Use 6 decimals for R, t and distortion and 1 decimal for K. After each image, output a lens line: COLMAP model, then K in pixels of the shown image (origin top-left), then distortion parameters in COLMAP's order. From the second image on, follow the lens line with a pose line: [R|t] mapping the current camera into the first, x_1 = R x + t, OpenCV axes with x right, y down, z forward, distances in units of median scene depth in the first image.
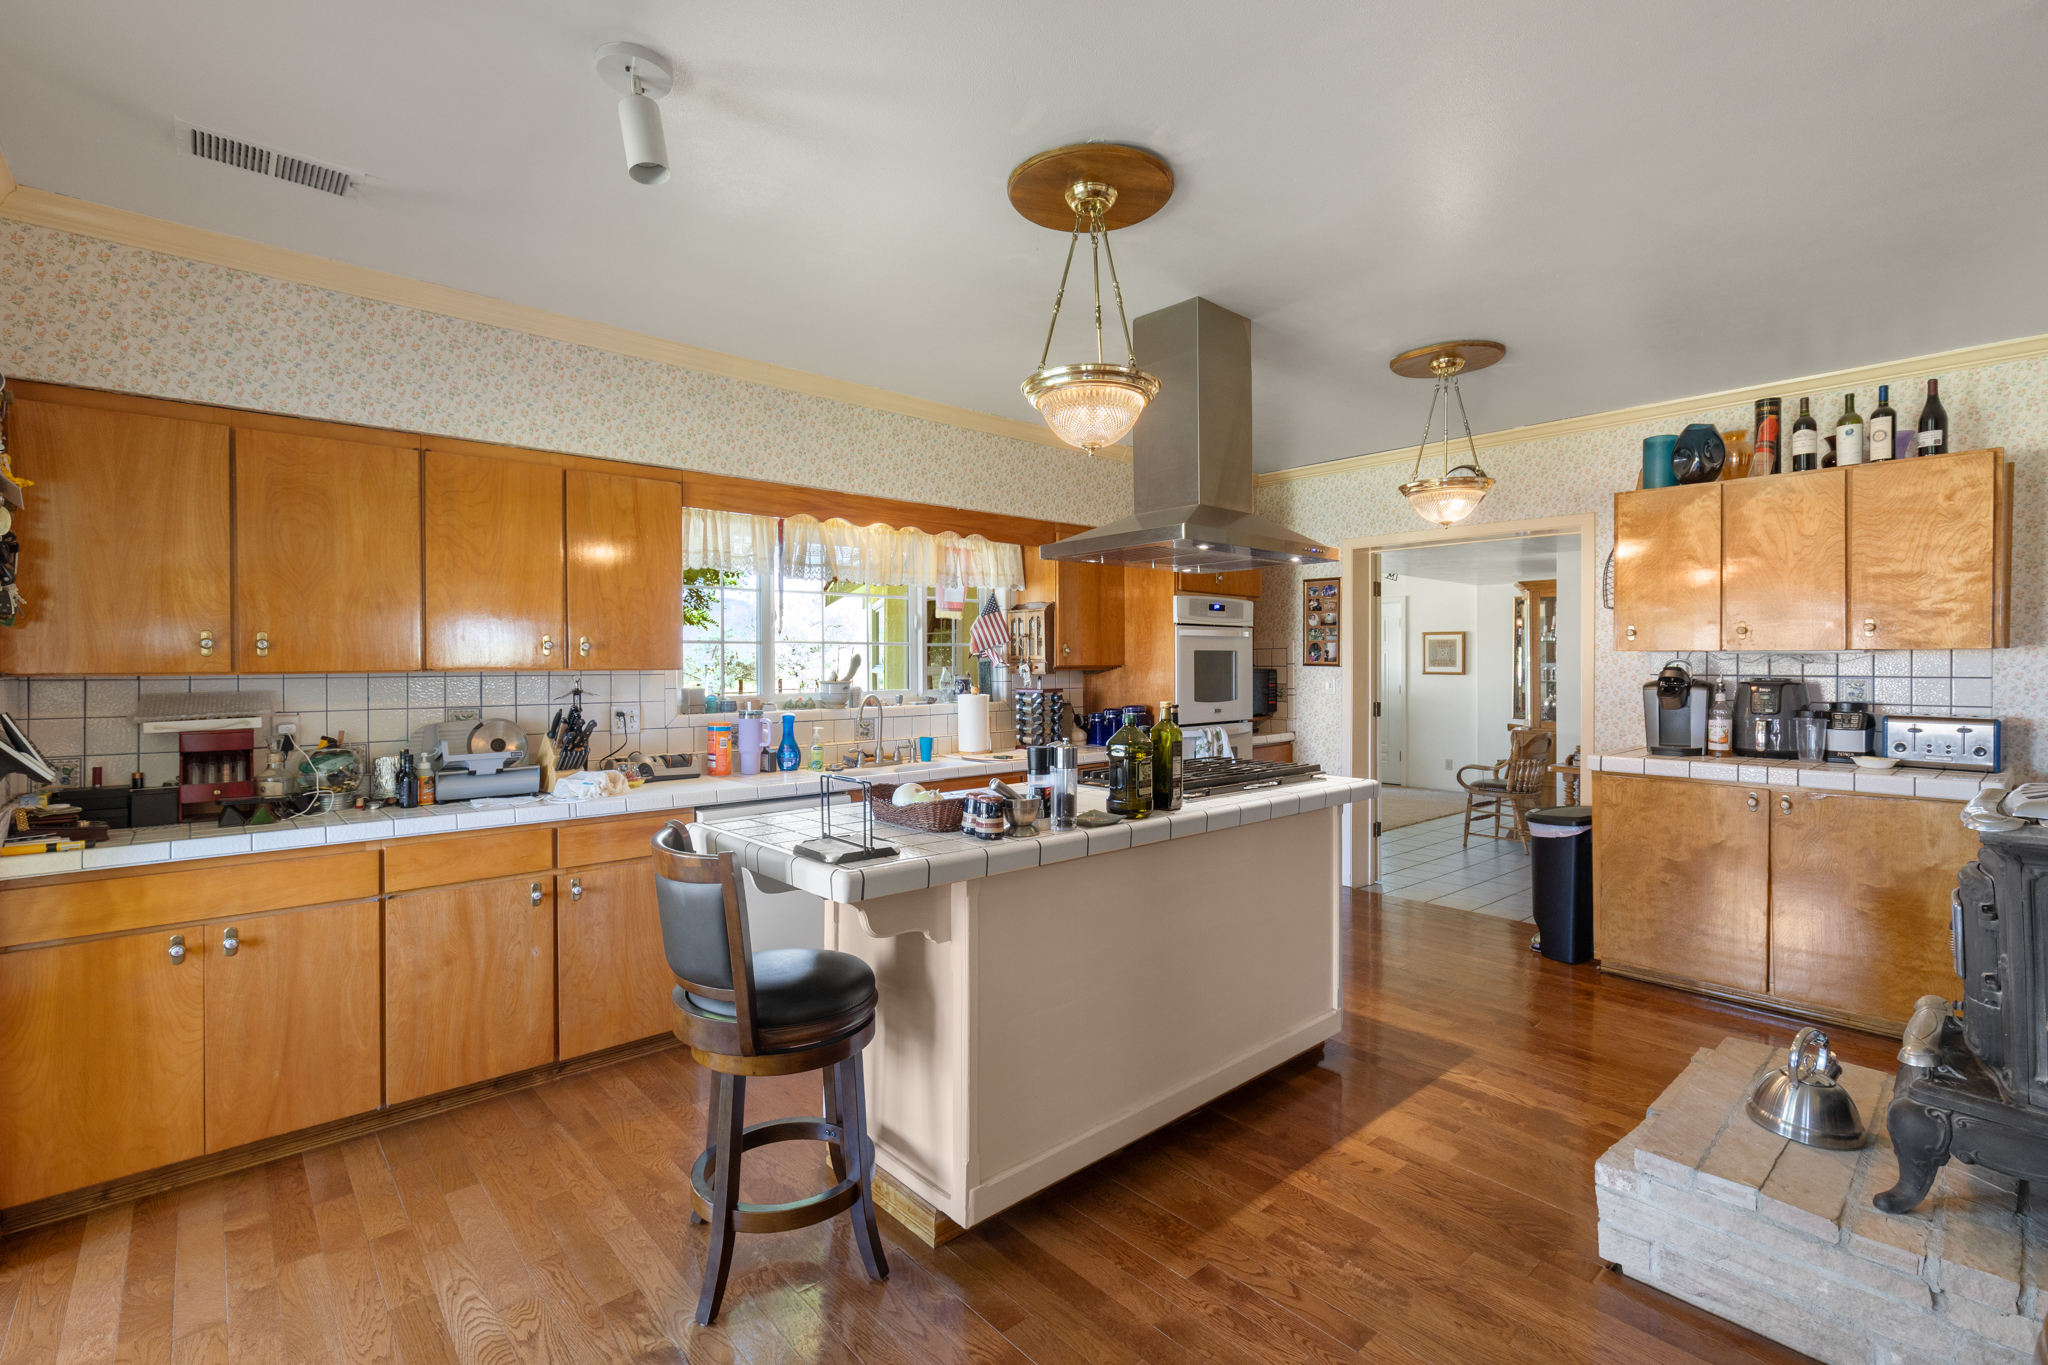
lens RADIAL K [[935.0, 0, 1022.4], [0, 935.0, 676.5], [0, 0, 1]] dist [0.009108, -0.000958]
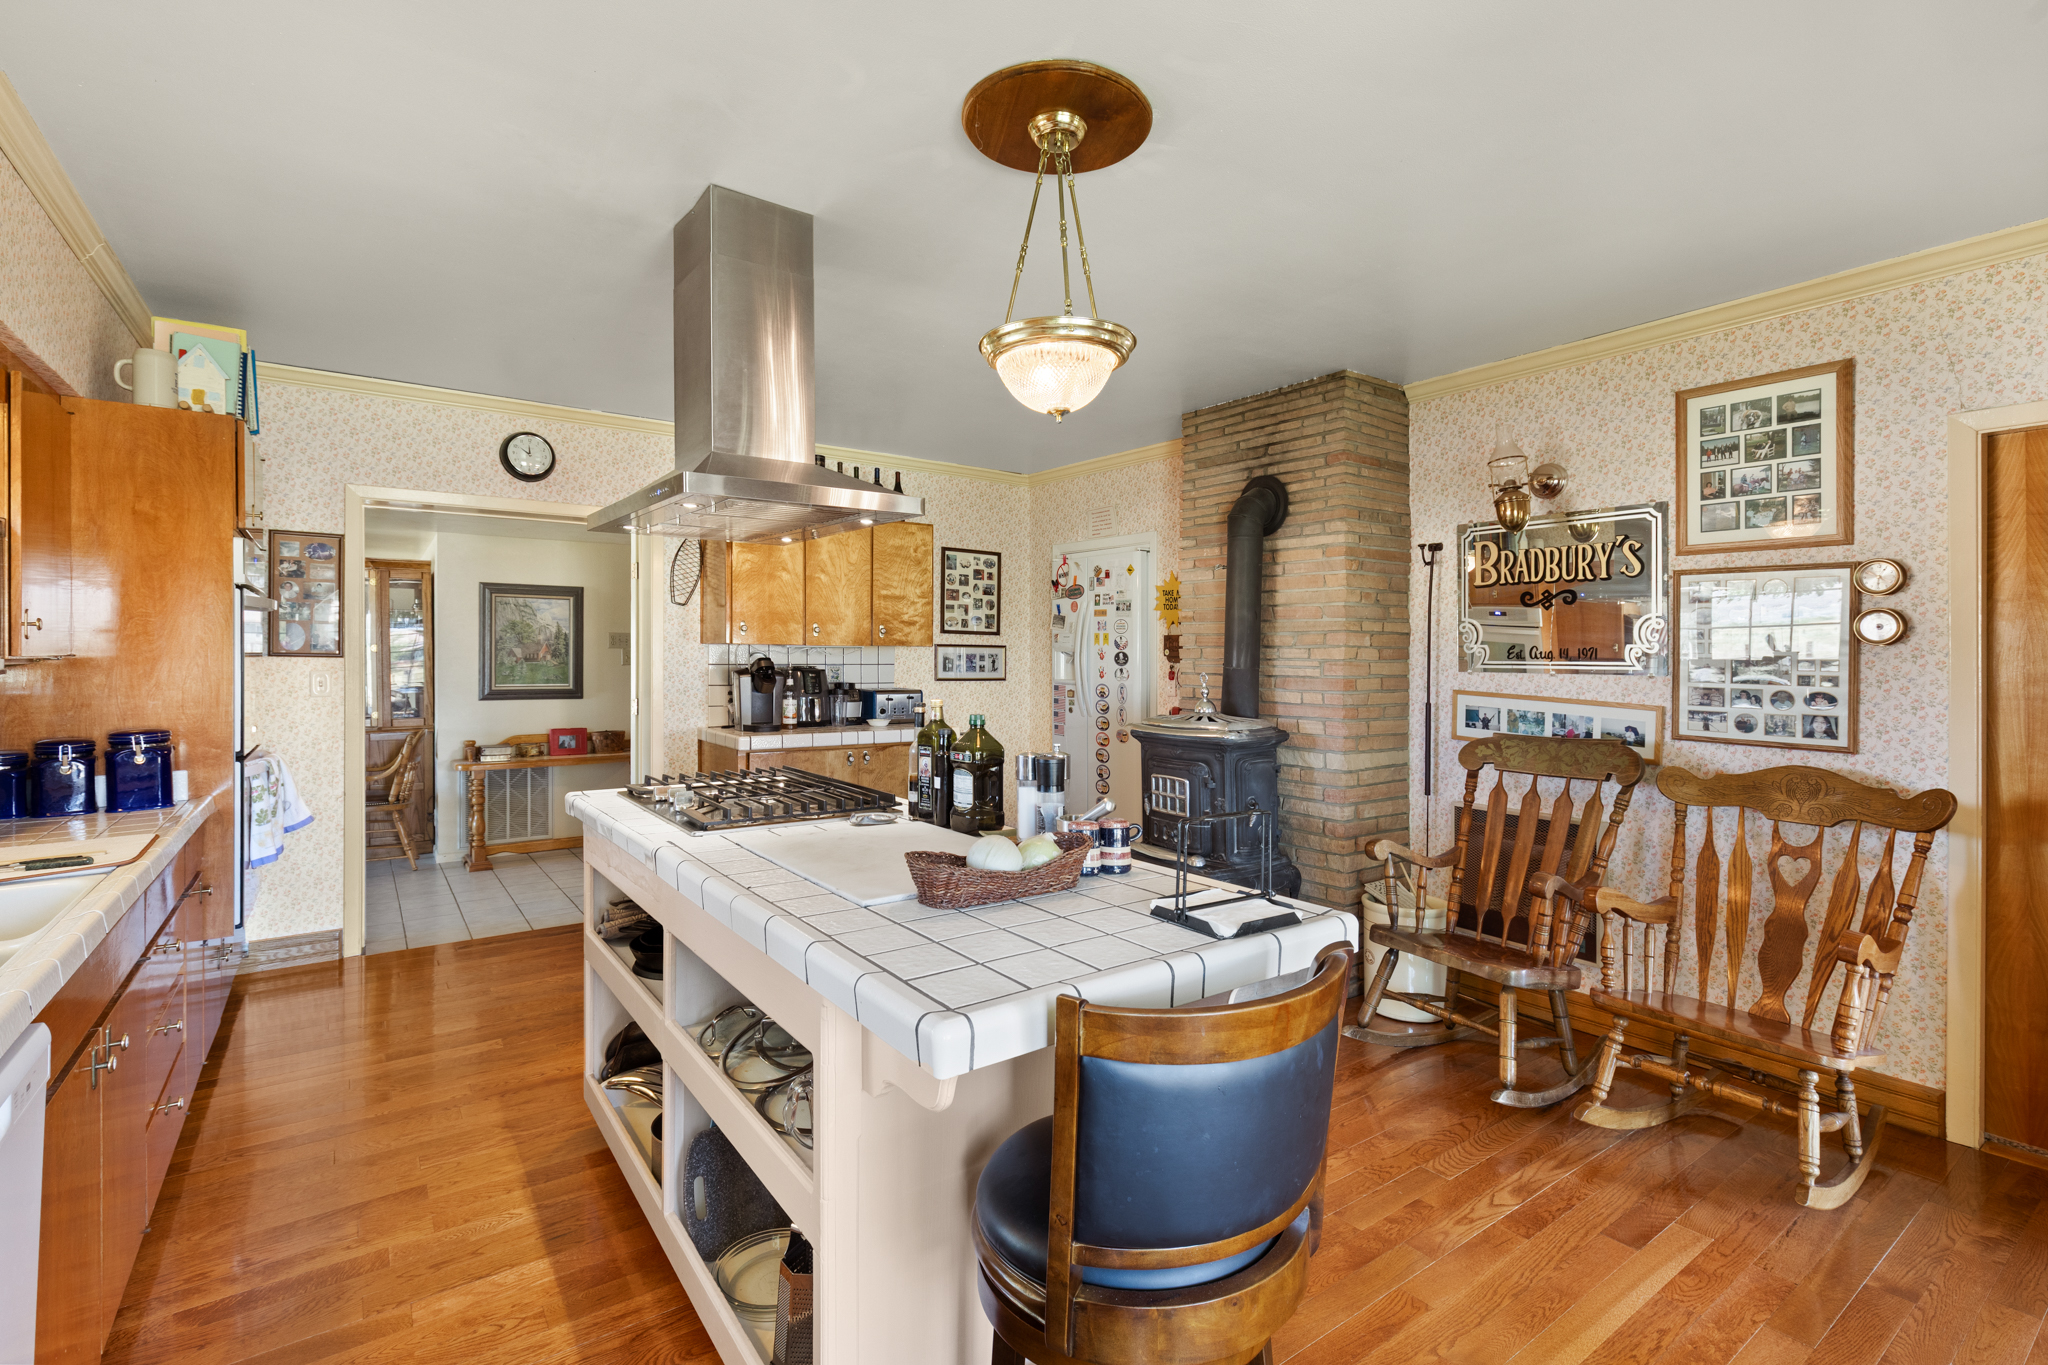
lens RADIAL K [[935.0, 0, 1021.7], [0, 935.0, 663.0], [0, 0, 1]] dist [0.009108, -0.000958]
pose [[0.093185, -0.004087, 0.995640, -0.518779], [0.011783, 0.999926, 0.003002, -0.003778], [-0.995579, 0.011452, 0.093226, 0.625580]]
